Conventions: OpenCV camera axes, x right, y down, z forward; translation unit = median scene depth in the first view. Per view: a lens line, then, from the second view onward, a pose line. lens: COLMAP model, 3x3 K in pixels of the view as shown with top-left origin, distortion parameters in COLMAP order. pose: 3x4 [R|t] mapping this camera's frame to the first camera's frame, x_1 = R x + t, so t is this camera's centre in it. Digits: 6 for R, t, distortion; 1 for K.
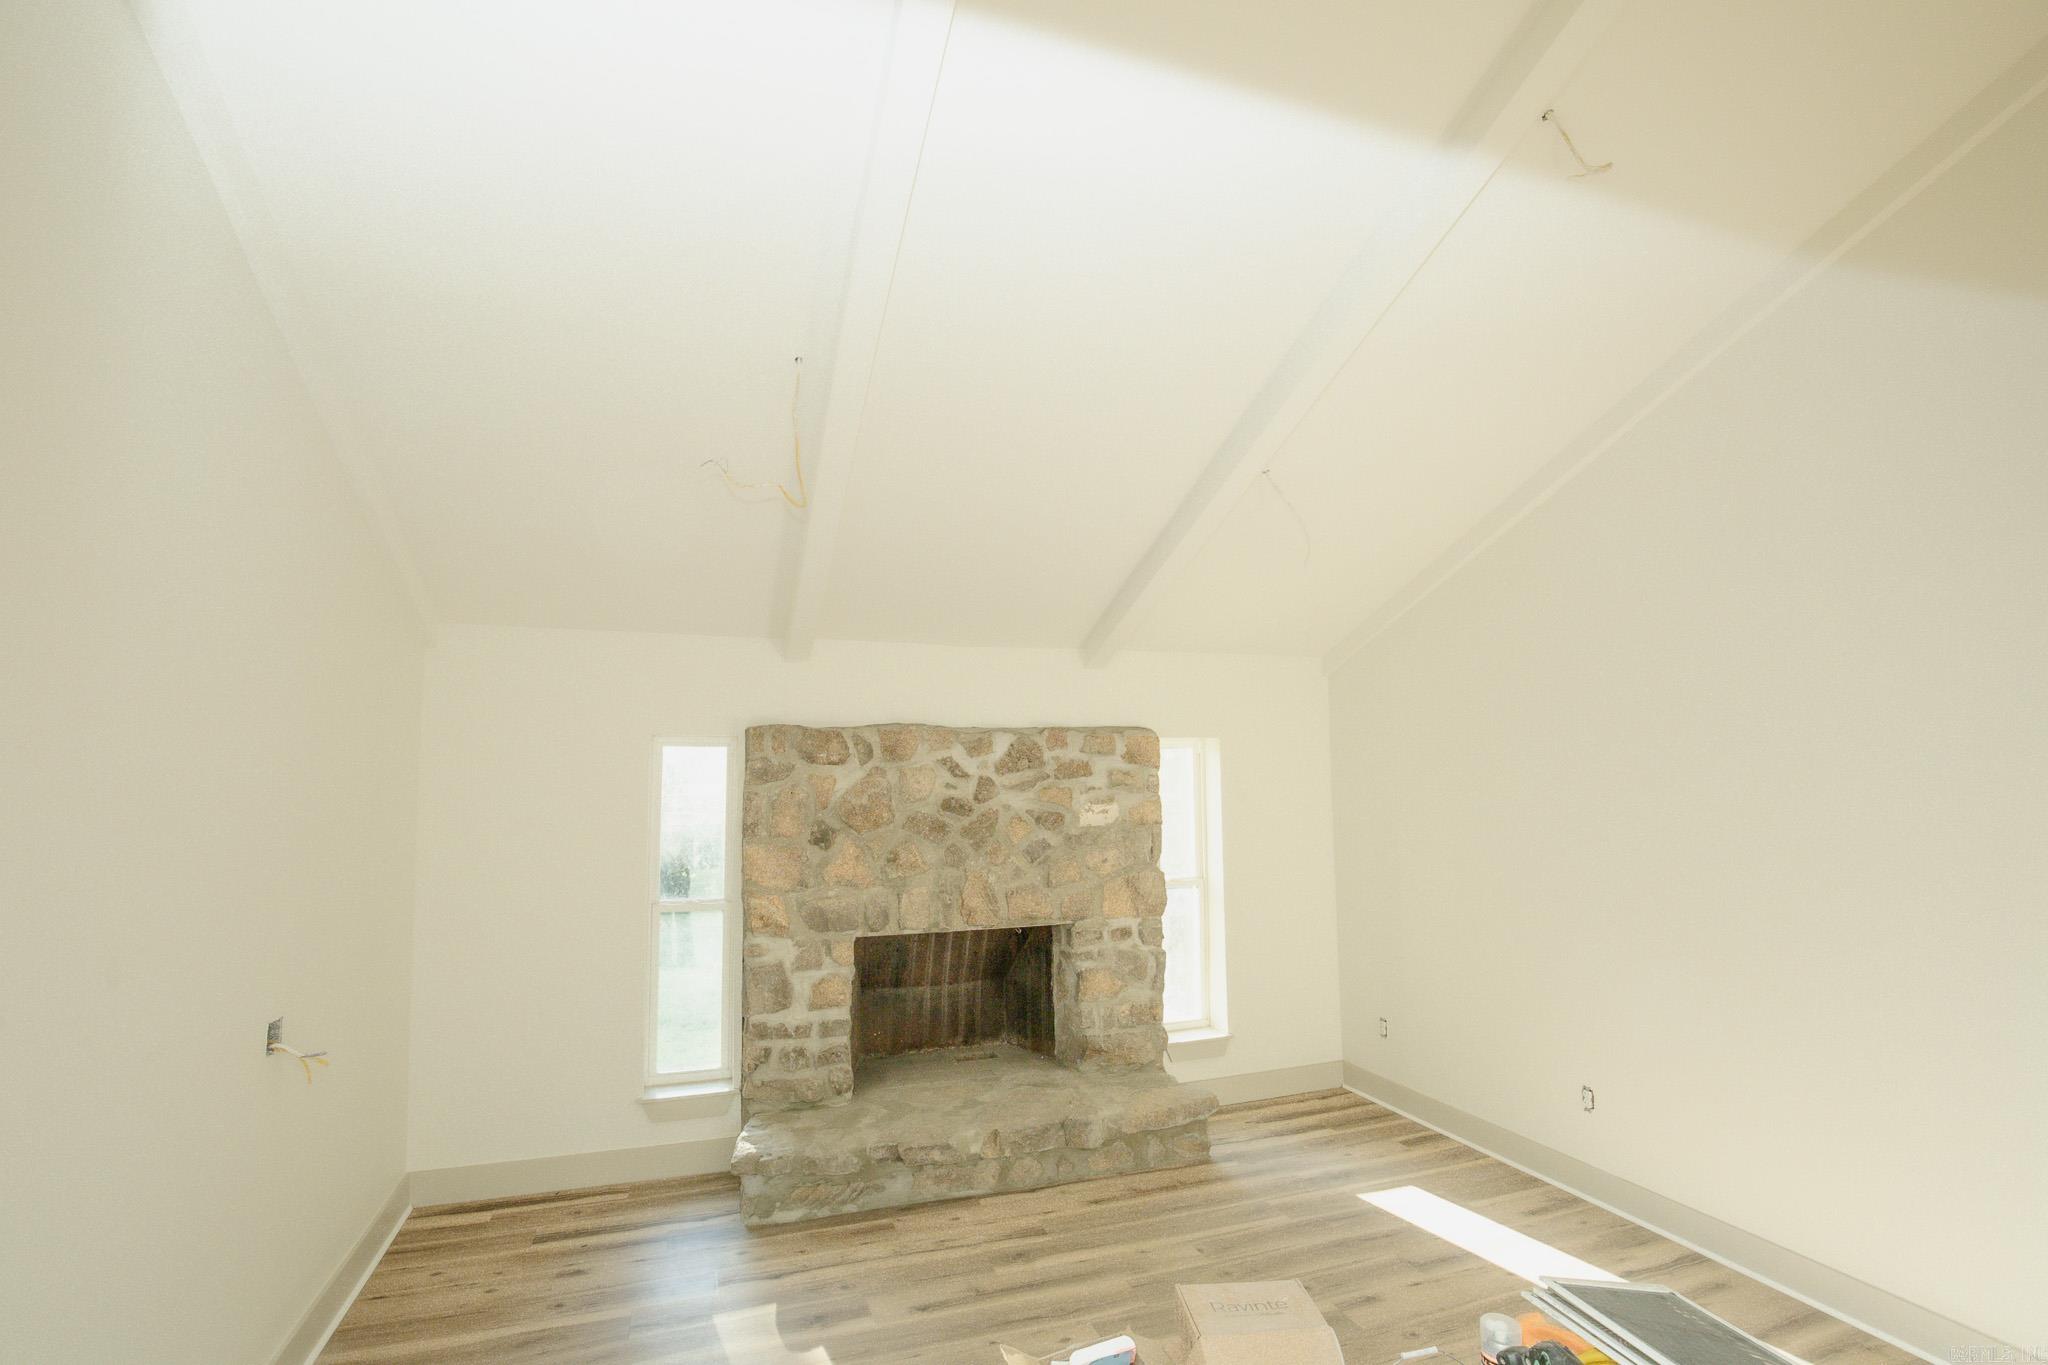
lens RADIAL K [[940.0, 0, 1027.4], [0, 940.0, 684.8], [0, 0, 1]] dist [-0.027295, 0.005257]
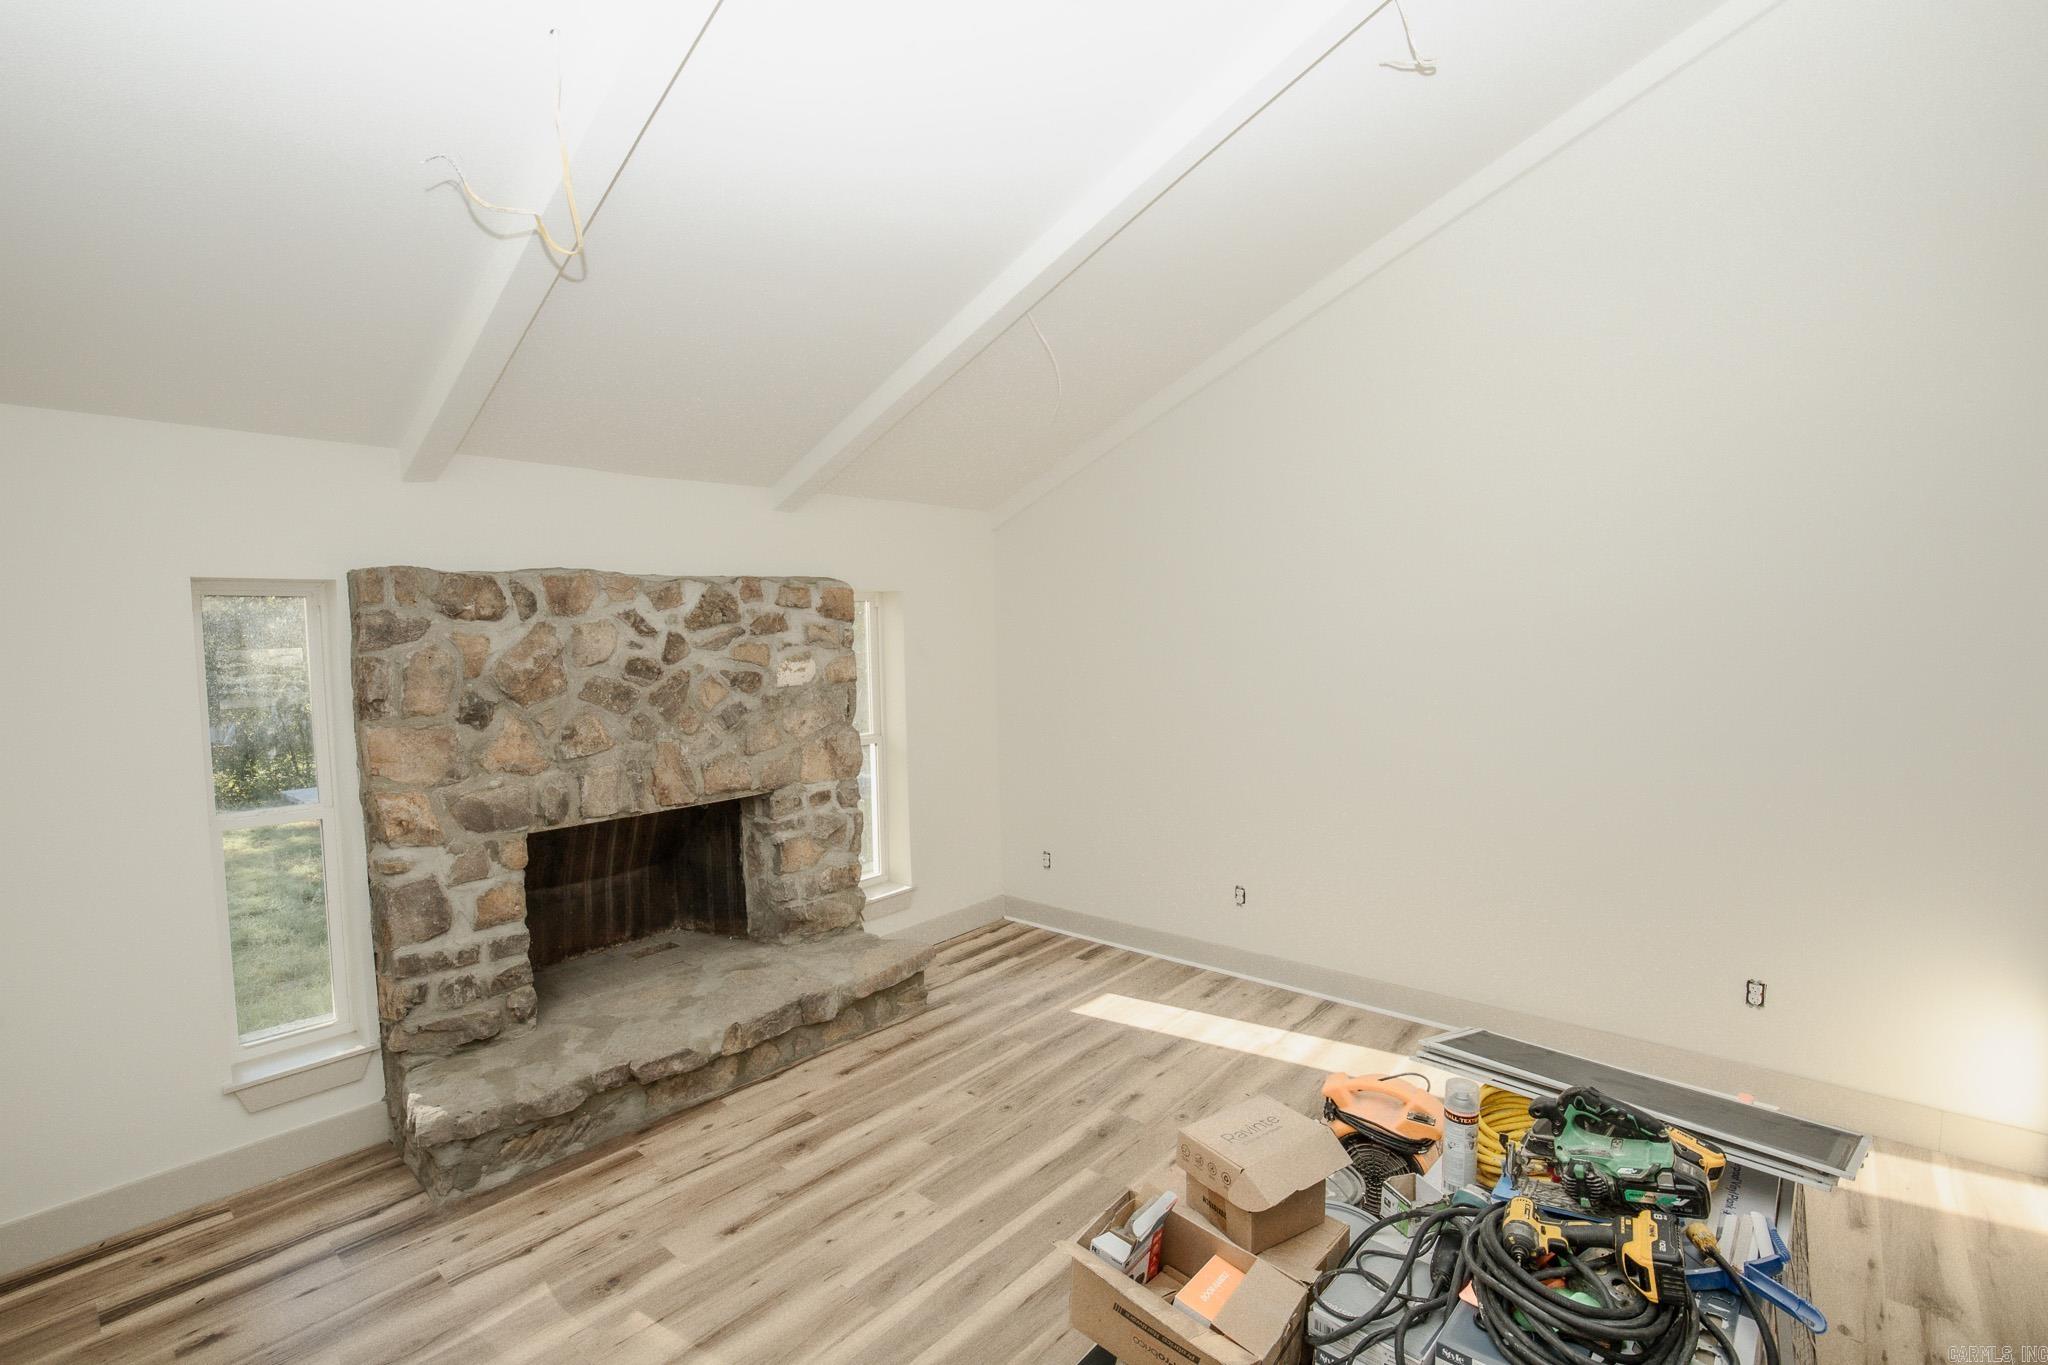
lens RADIAL K [[940.0, 0, 1028.1], [0, 940.0, 675.6], [0, 0, 1]] dist [-0.027295, 0.005257]
pose [[0.872696, -0.035037, 0.487005, -0.198252], [-0.033574, 0.990755, 0.131442, 0.014890], [-0.487108, -0.131060, 0.863452, 0.118597]]
